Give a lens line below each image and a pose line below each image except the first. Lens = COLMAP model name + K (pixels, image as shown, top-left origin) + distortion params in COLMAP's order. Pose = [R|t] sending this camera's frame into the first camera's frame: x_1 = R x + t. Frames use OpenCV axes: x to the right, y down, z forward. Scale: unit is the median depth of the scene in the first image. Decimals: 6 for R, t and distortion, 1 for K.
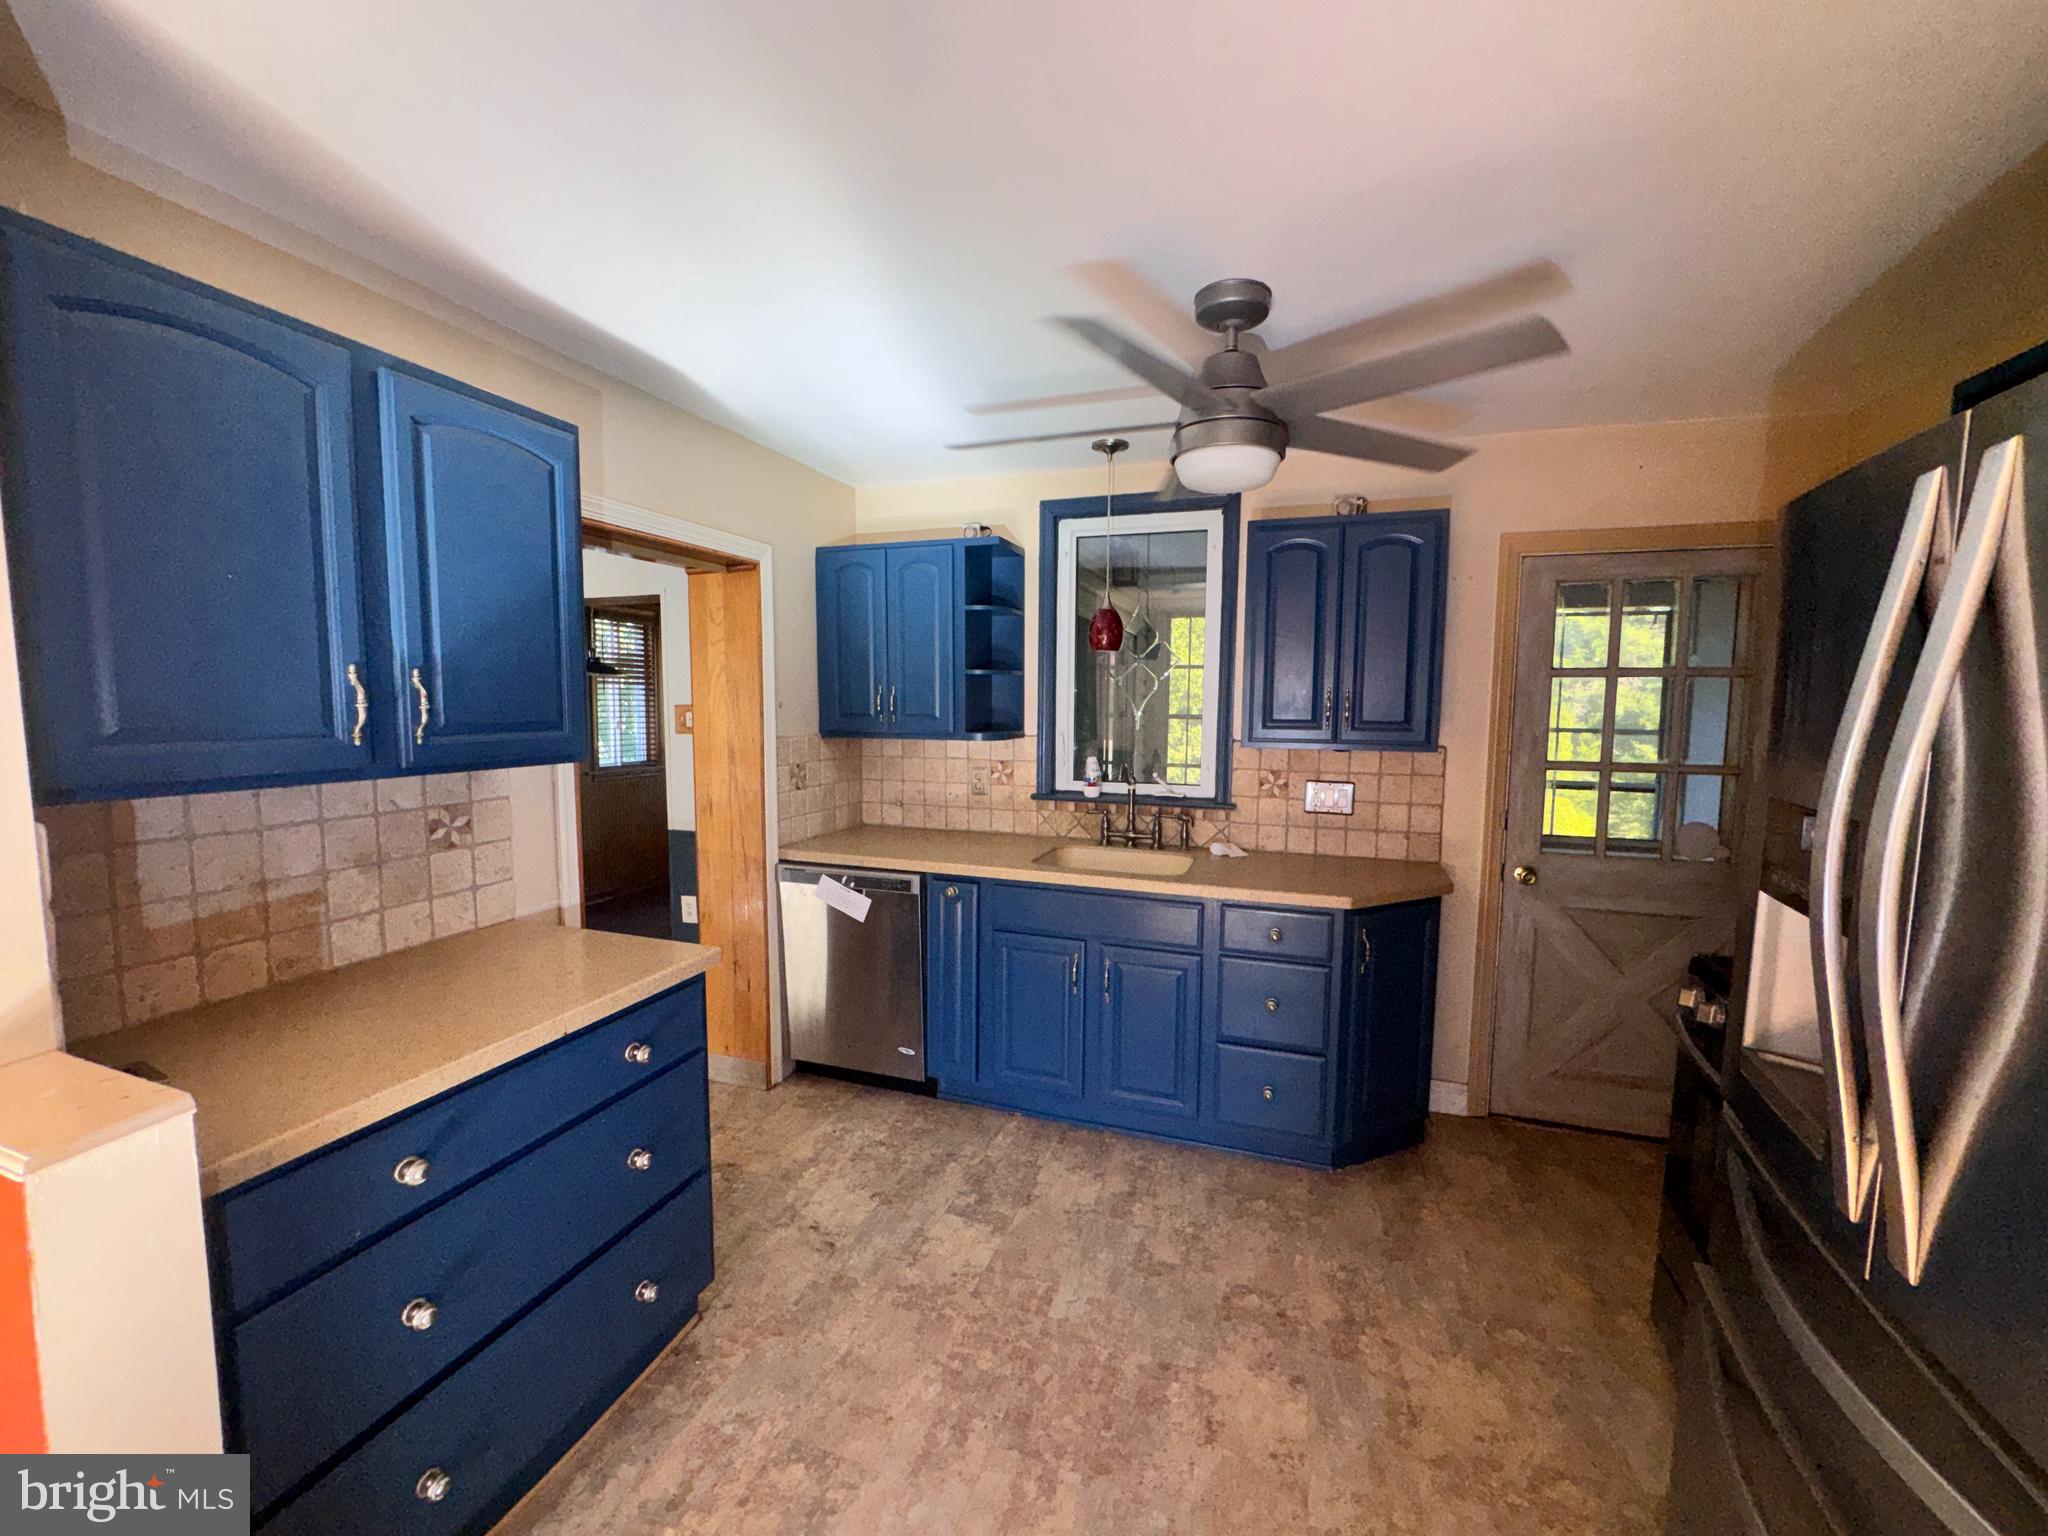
lens RADIAL K [[820.7, 0, 1020.4], [0, 820.7, 766.8], [0, 0, 1]] dist [-0.003345, 0.000474]
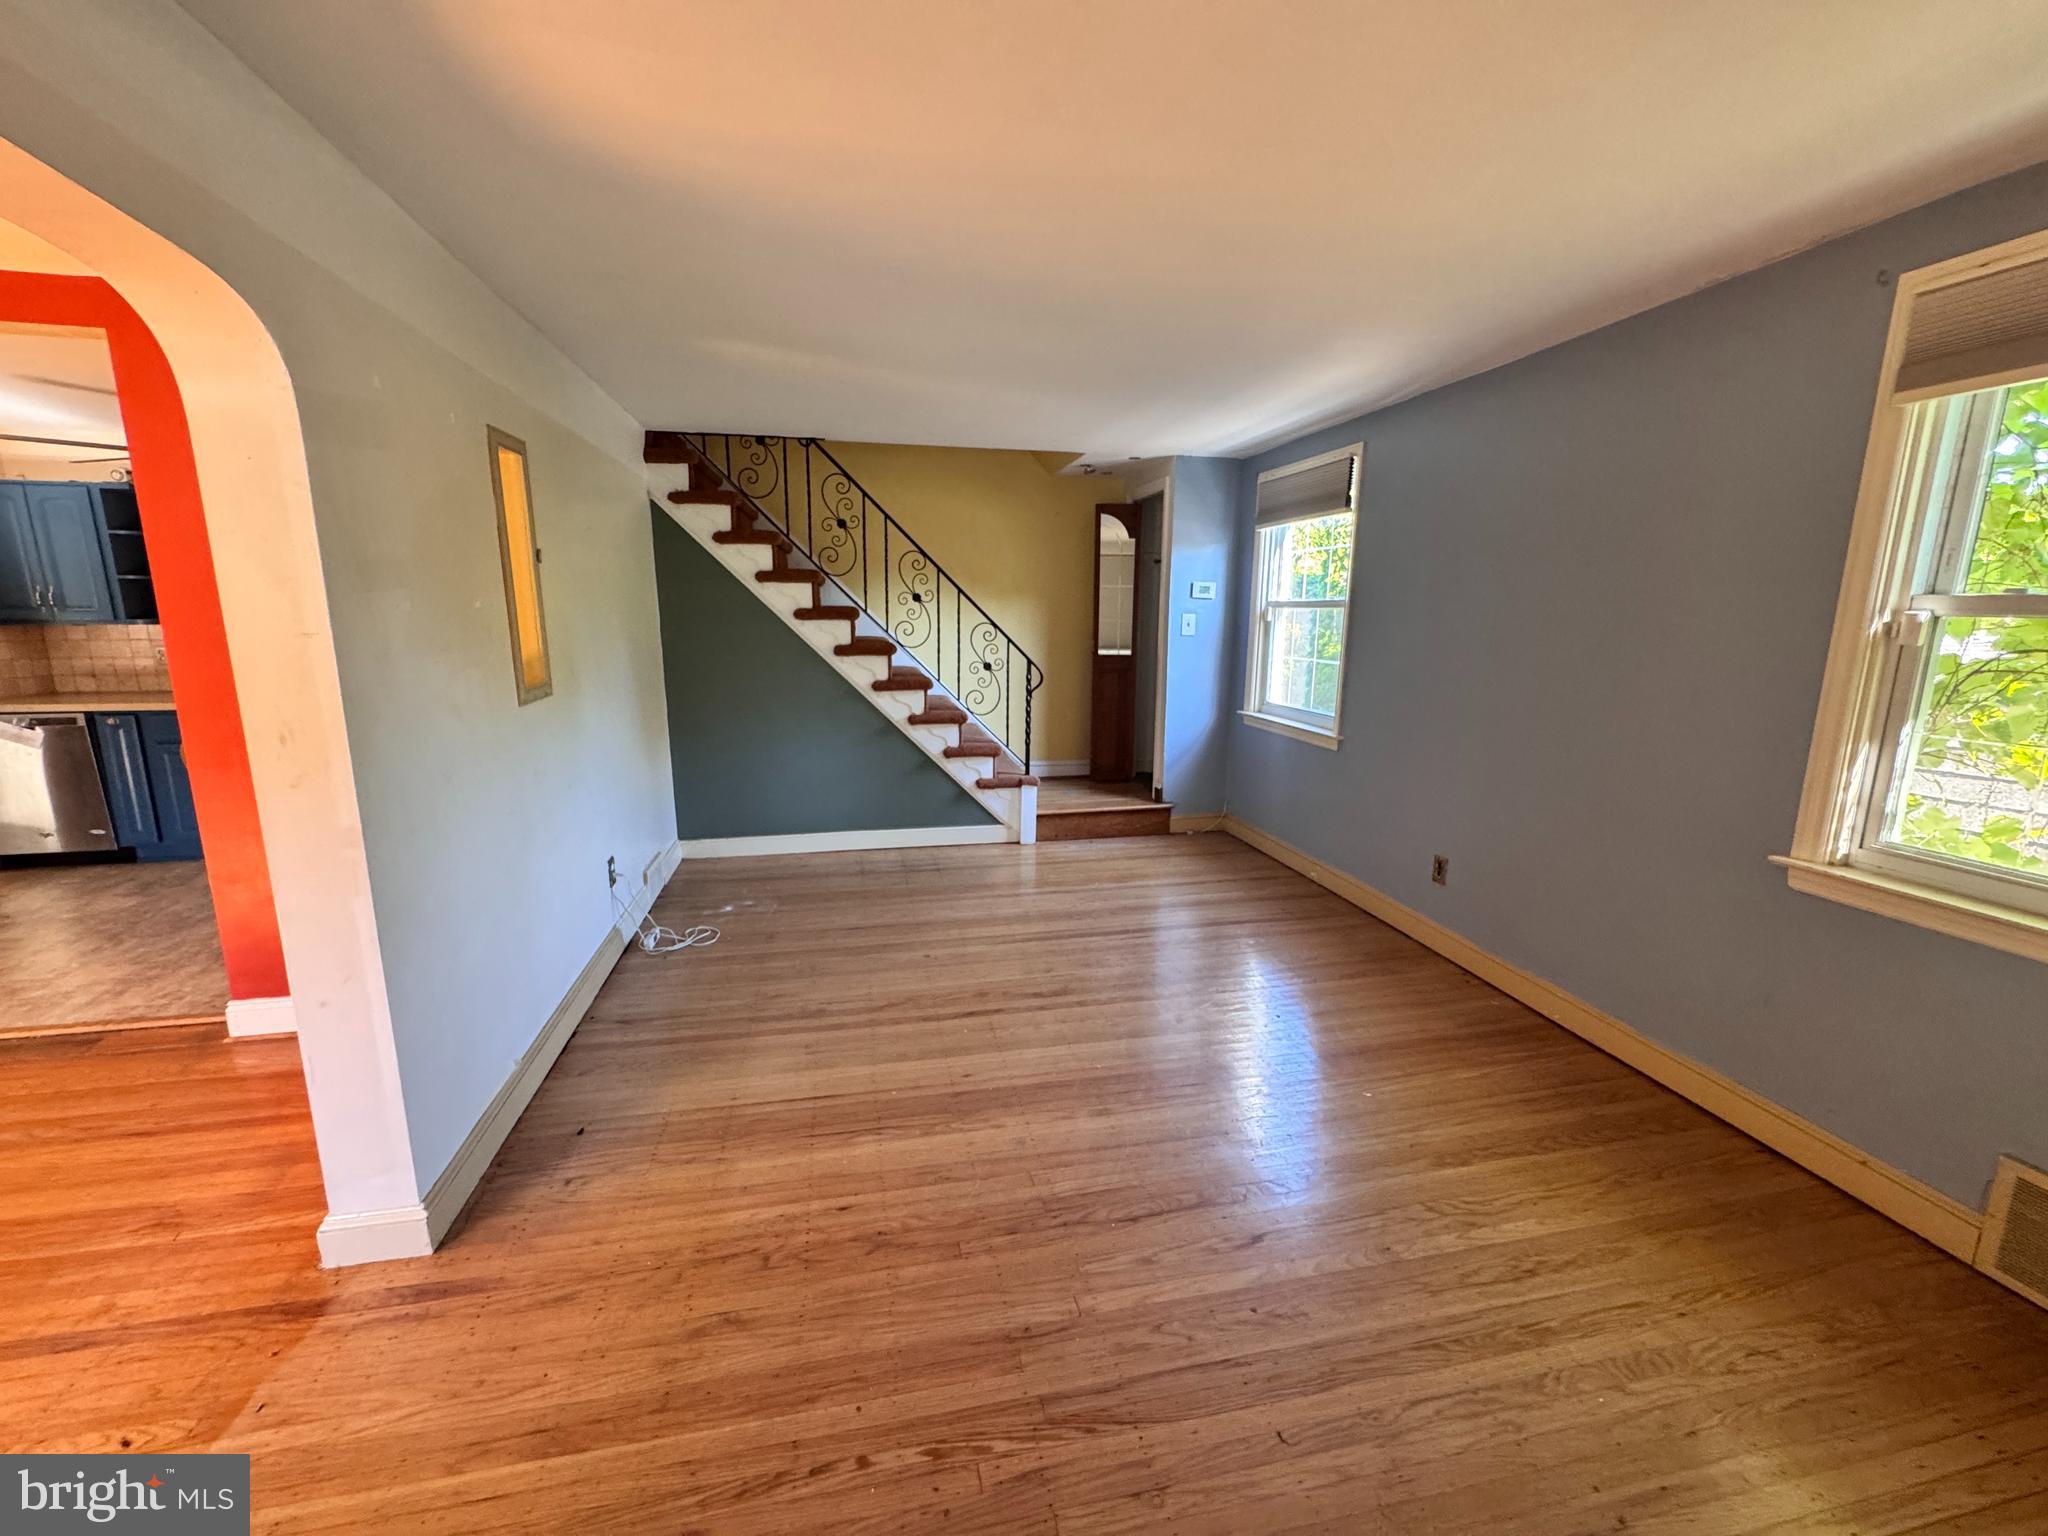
lens RADIAL K [[820.7, 0, 1021.2], [0, 820.7, 764.7], [0, 0, 1]] dist [-0.003345, 0.000474]
pose [[0.856322, -0.098571, 0.506948, 0.614640], [0.041853, 0.991633, 0.122116, 0.120031], [-0.514744, -0.083353, 0.853282, -1.250875]]
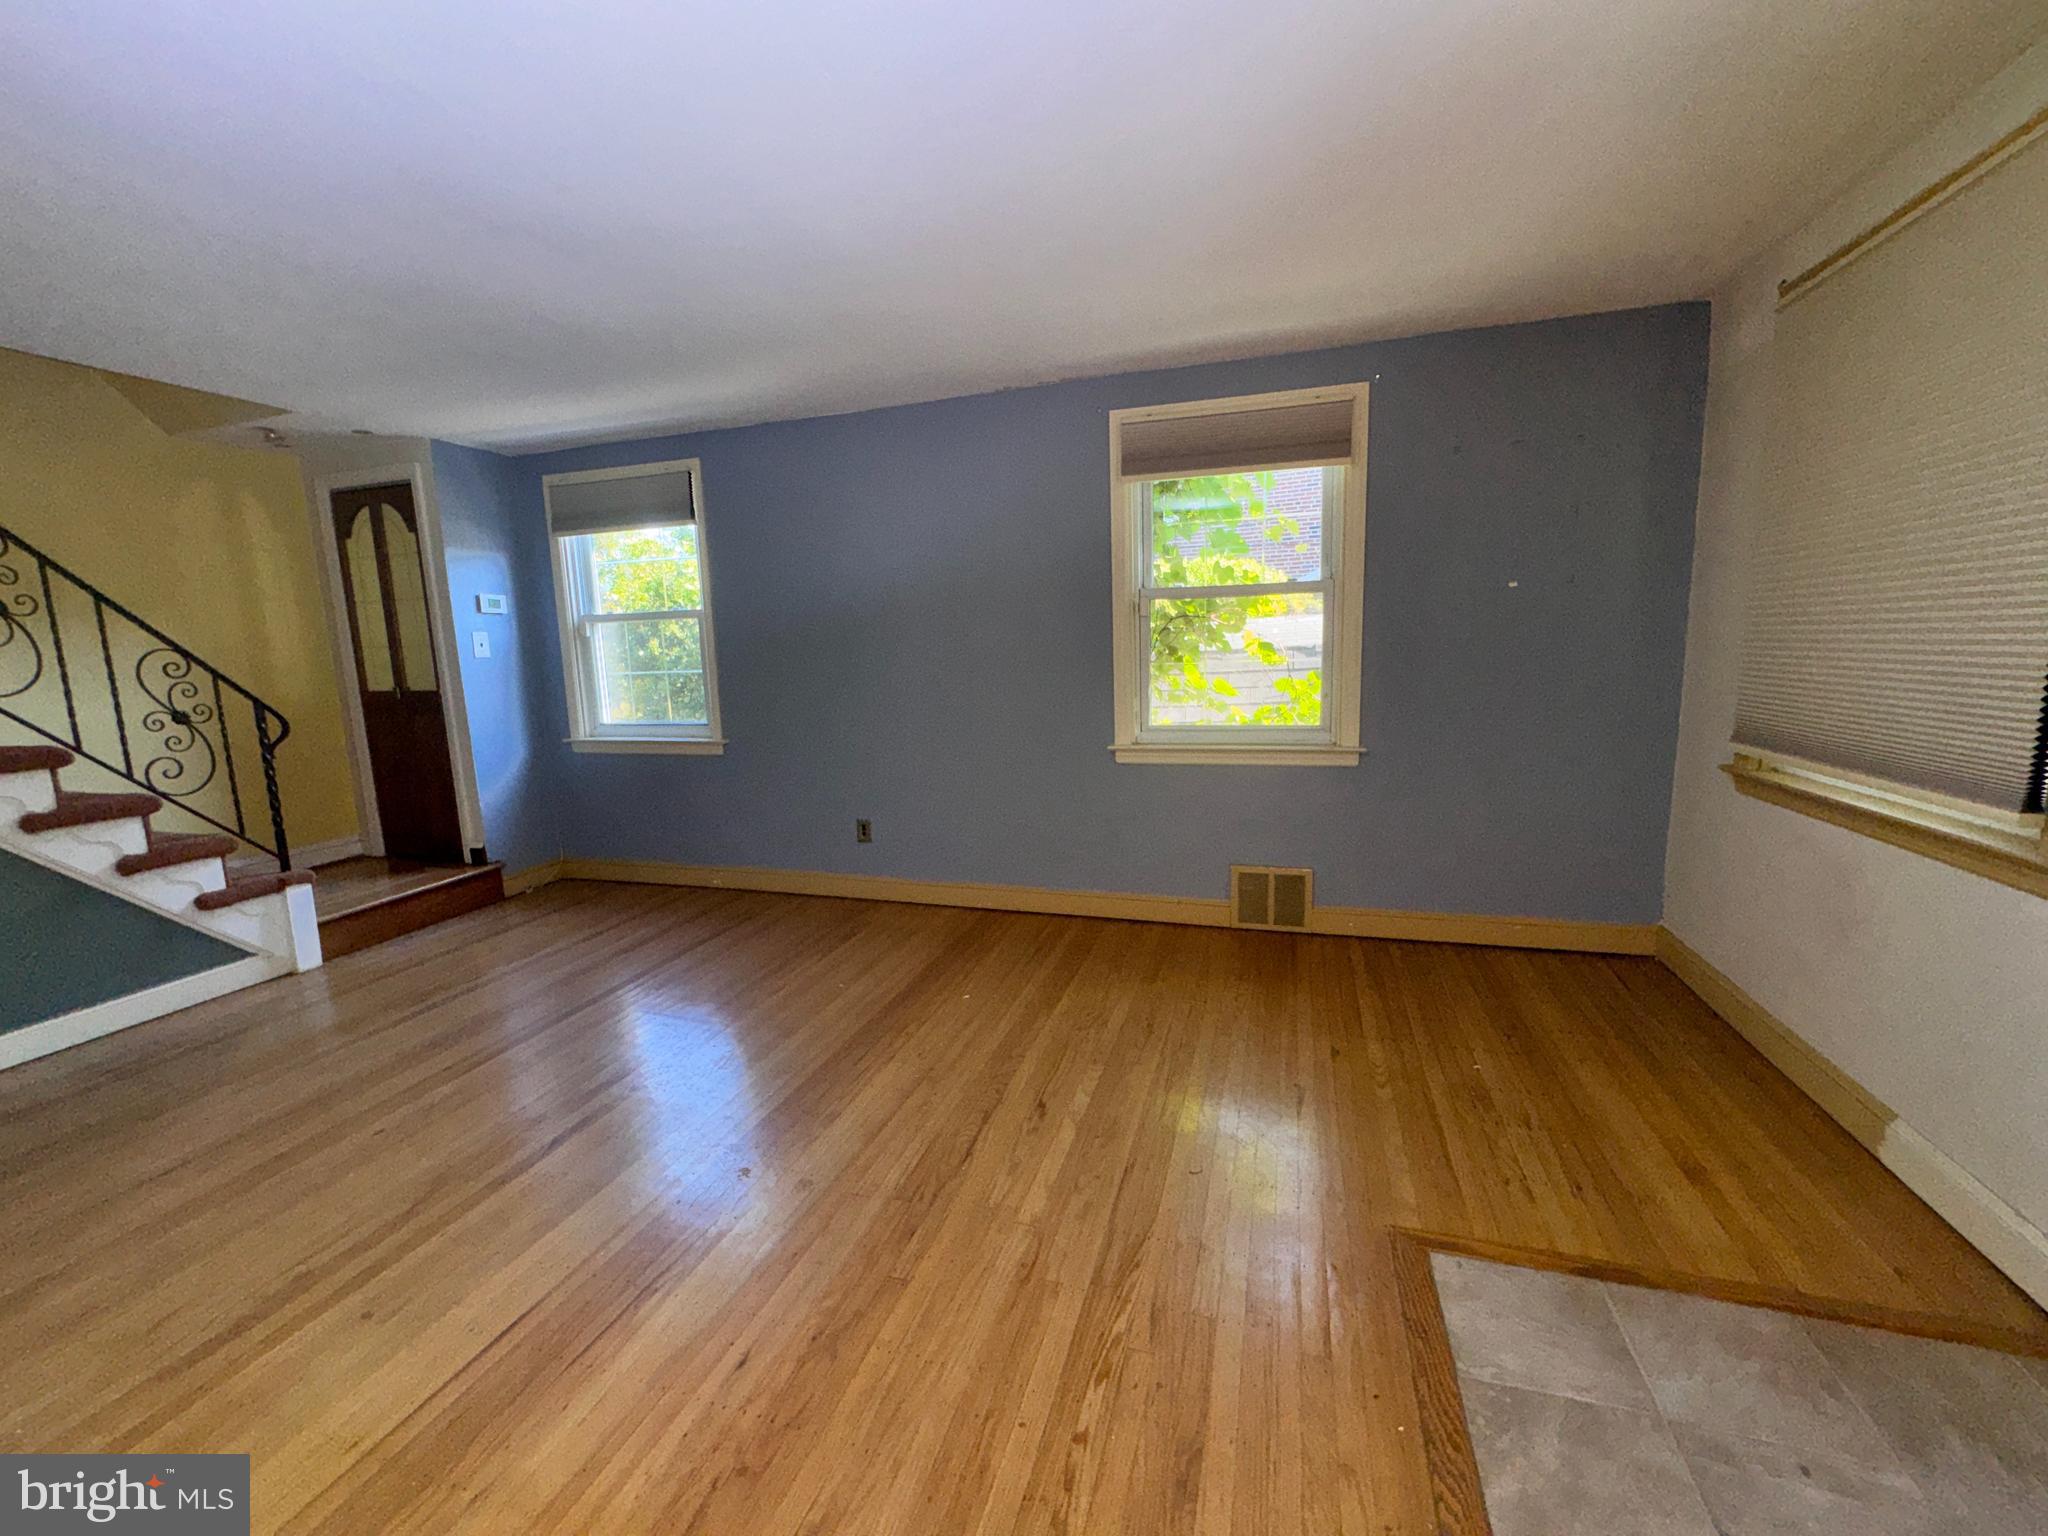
lens RADIAL K [[820.7, 0, 1020.5], [0, 820.7, 765.5], [0, 0, 1]] dist [-0.003345, 0.000474]
pose [[-0.020682, -0.159822, 0.986929, 0.326657], [0.113502, 0.980383, 0.161141, 0.137546], [-0.993322, 0.115352, -0.002137, -0.801964]]
